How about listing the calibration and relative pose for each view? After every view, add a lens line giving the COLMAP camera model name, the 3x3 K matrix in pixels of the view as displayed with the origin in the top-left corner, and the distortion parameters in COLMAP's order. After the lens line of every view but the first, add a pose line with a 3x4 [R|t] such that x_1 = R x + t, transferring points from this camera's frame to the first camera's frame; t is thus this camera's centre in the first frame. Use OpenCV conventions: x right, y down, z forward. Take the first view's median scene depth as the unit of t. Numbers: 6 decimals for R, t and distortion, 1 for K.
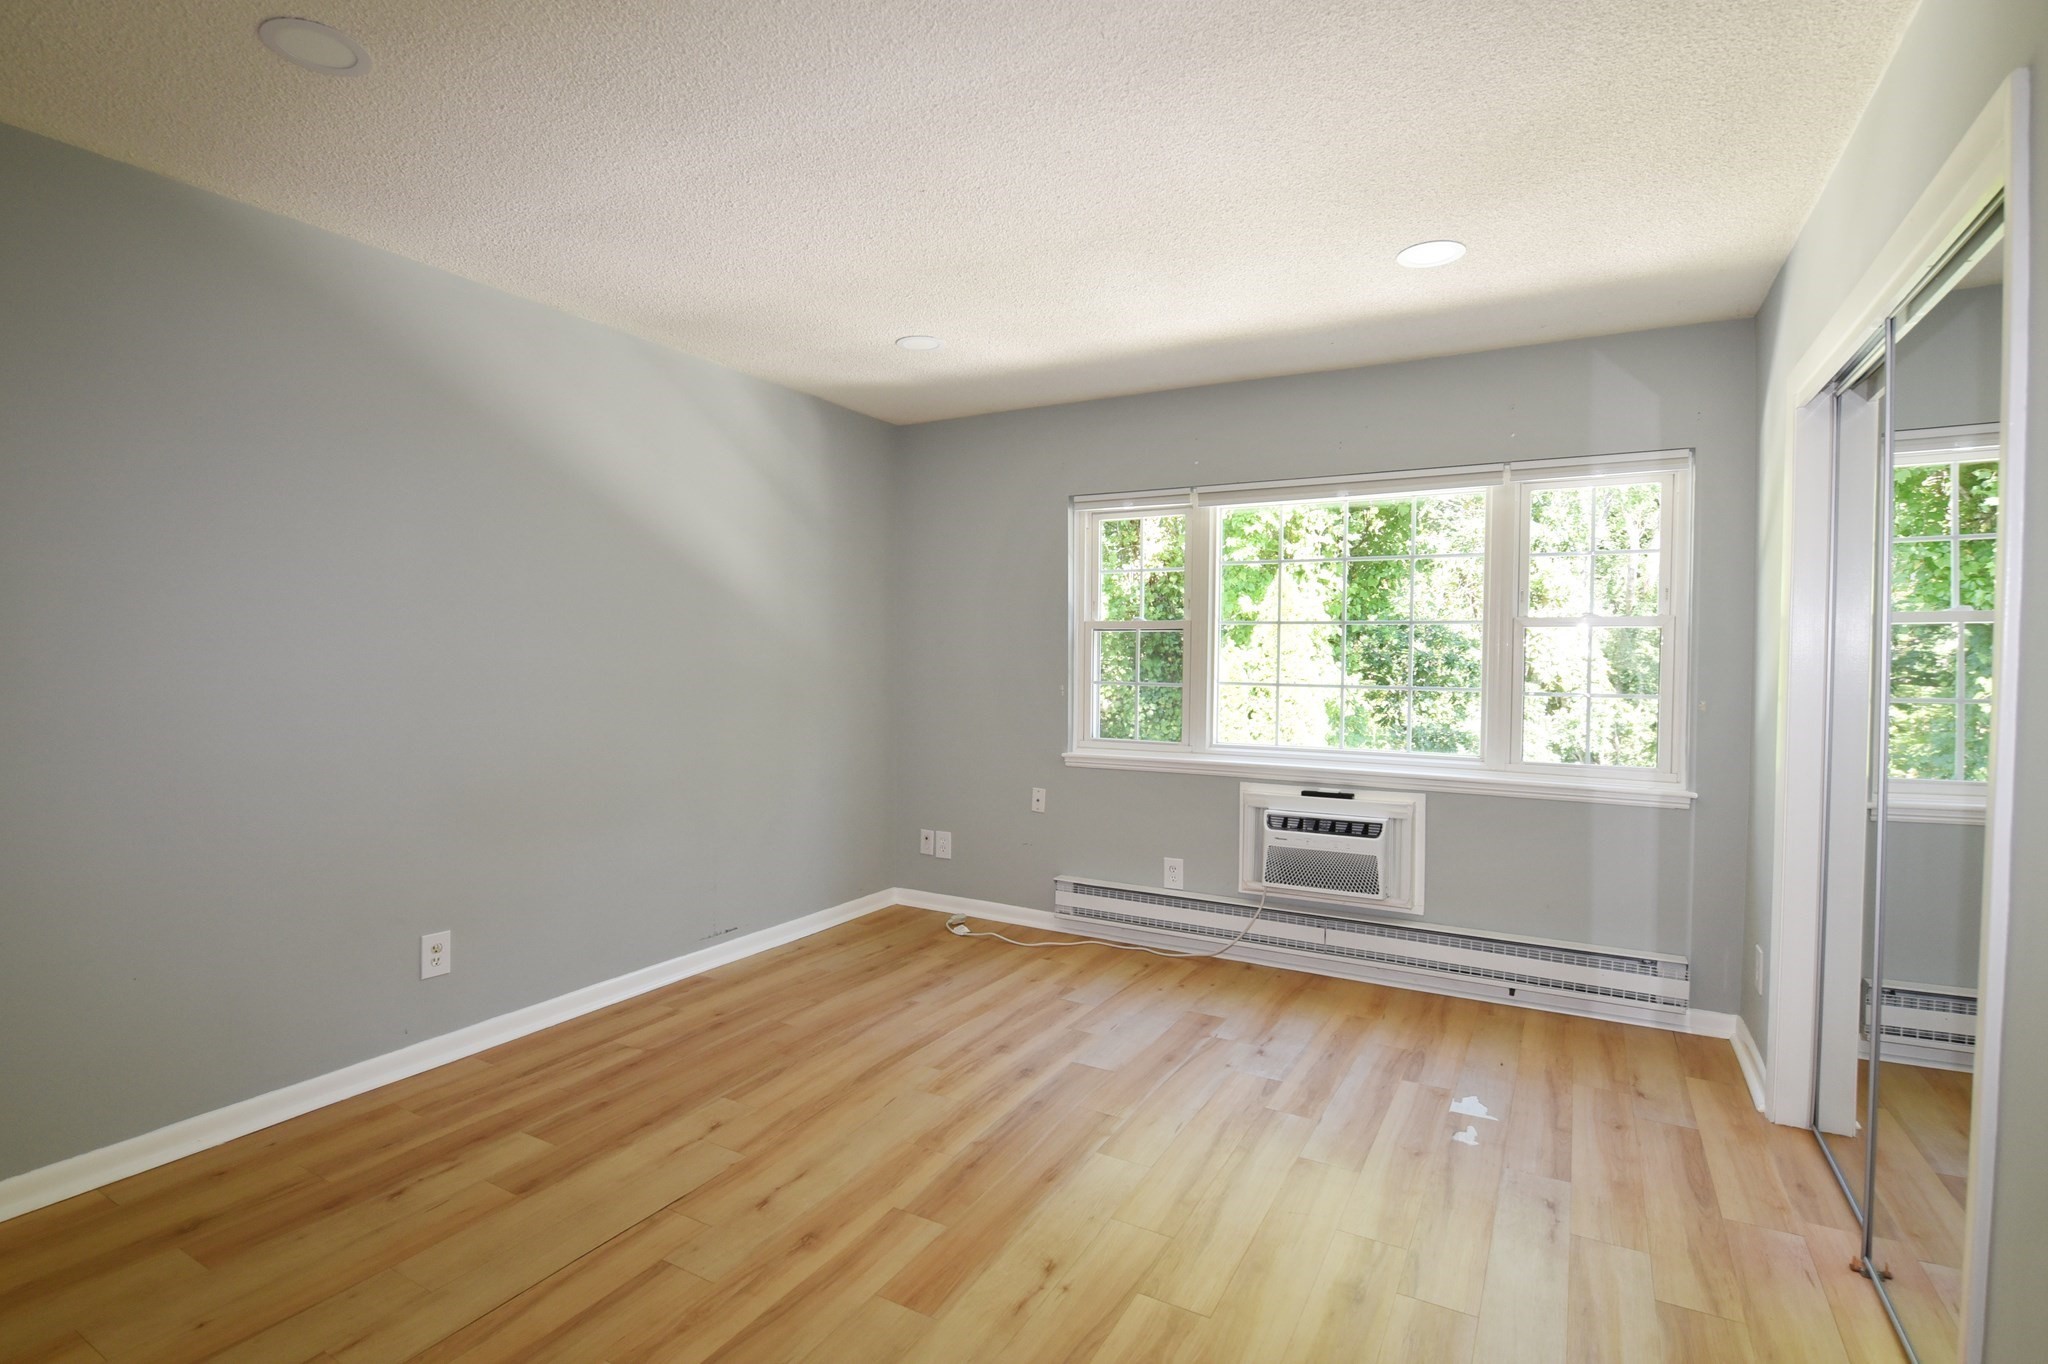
lens RADIAL K [[984.9, 0, 1028.4], [0, 984.9, 683.2], [0, 0, 1]] dist [-0.010242, -0.004676]
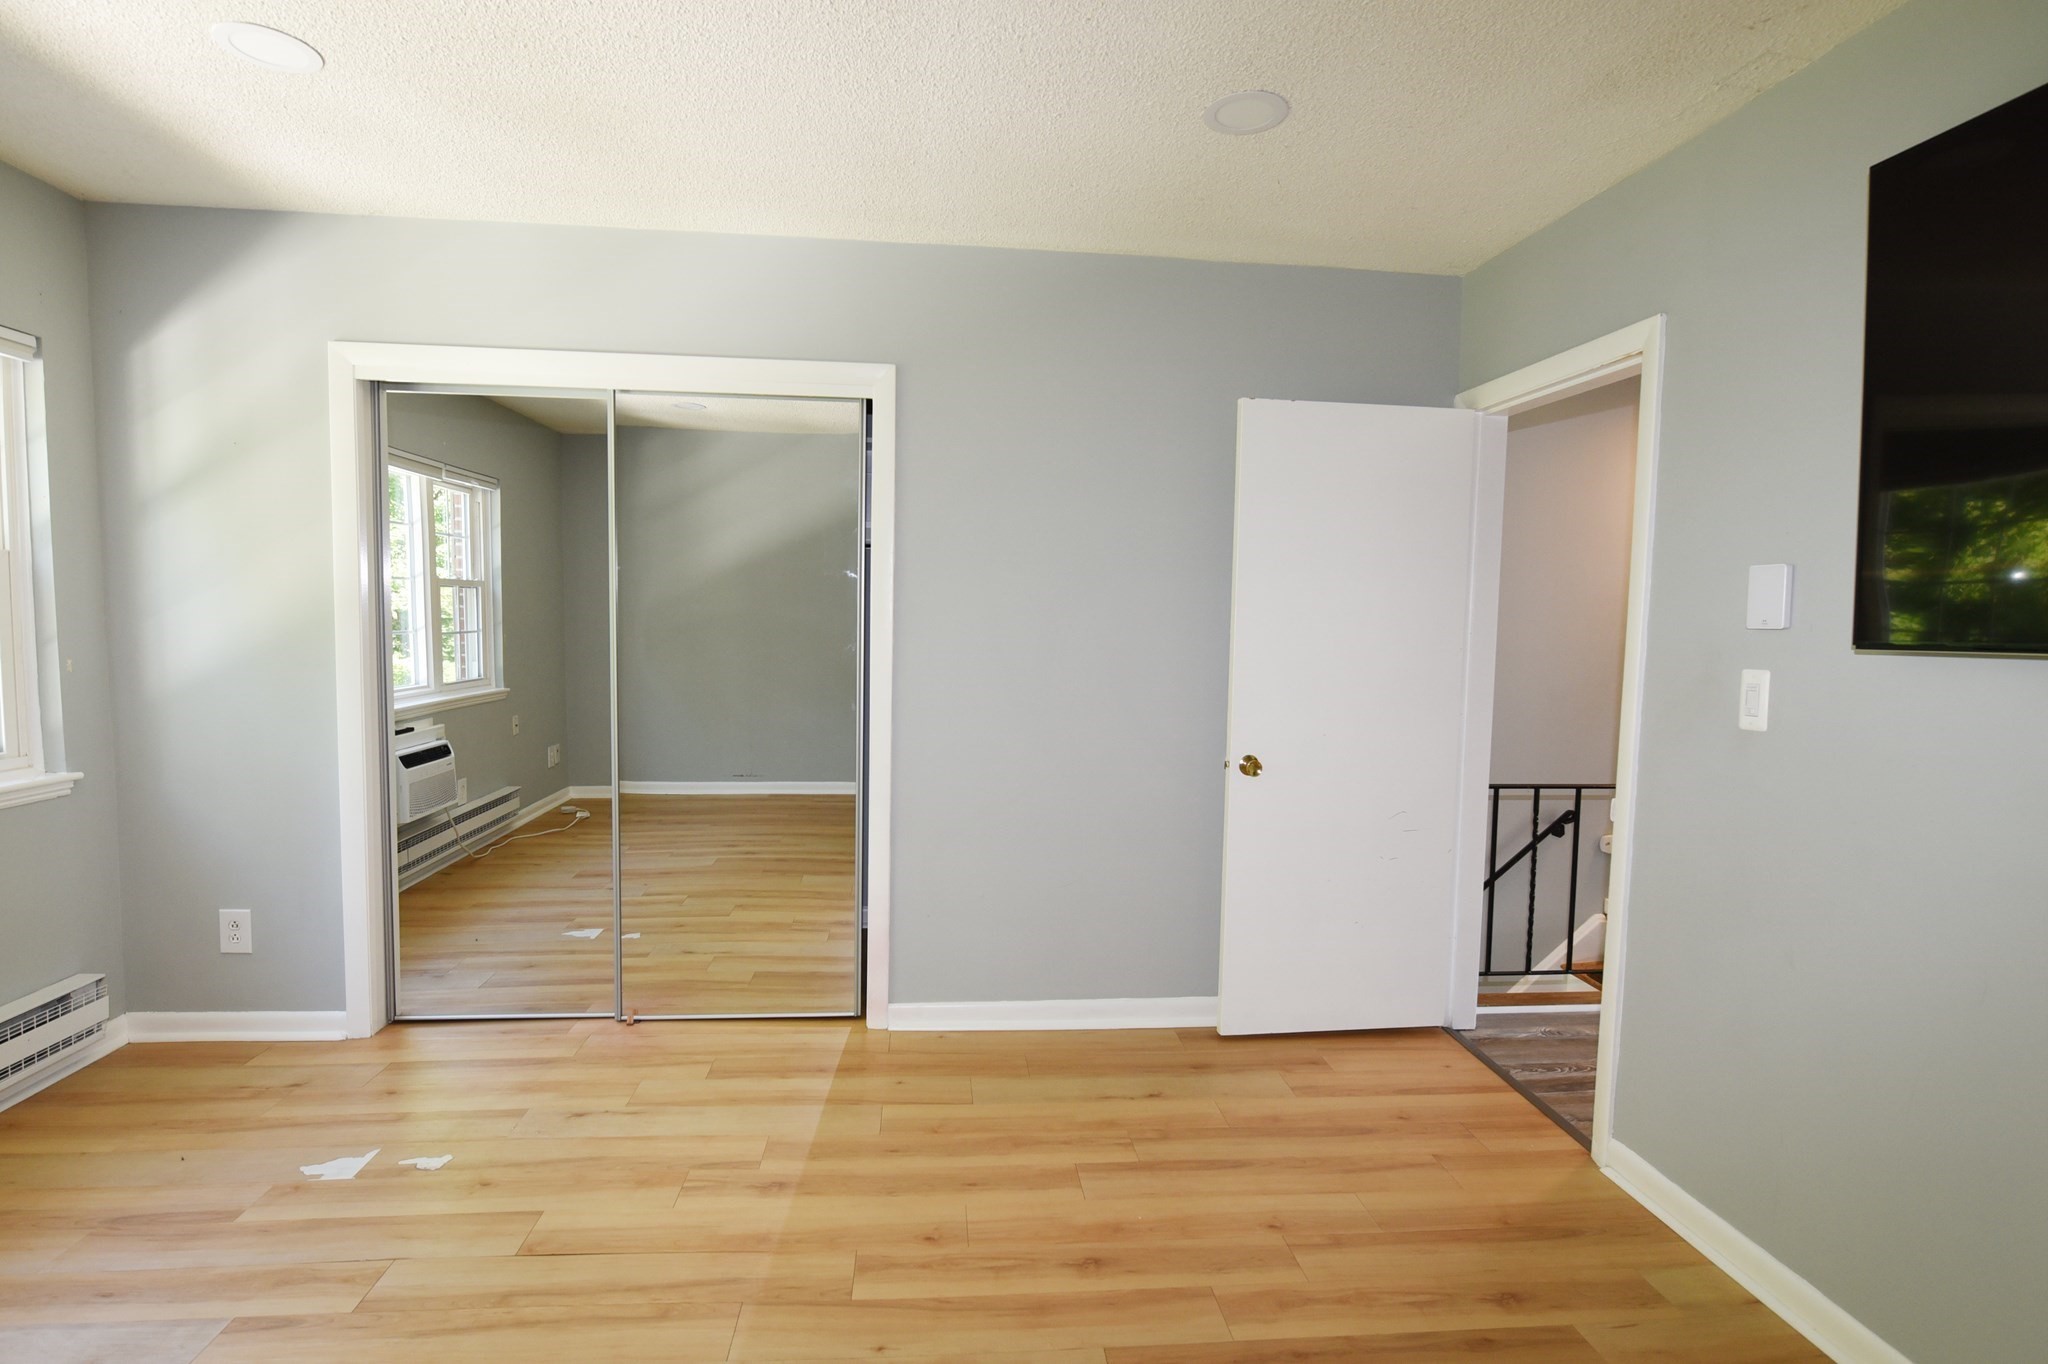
lens RADIAL K [[984.9, 0, 1024.6], [0, 984.9, 680.3], [0, 0, 1]] dist [-0.010242, -0.004676]
pose [[-0.571295, -0.072618, 0.817526, -0.377628], [-0.002560, 0.996231, 0.086703, -0.032772], [-0.820741, 0.047440, -0.569328, 0.719569]]
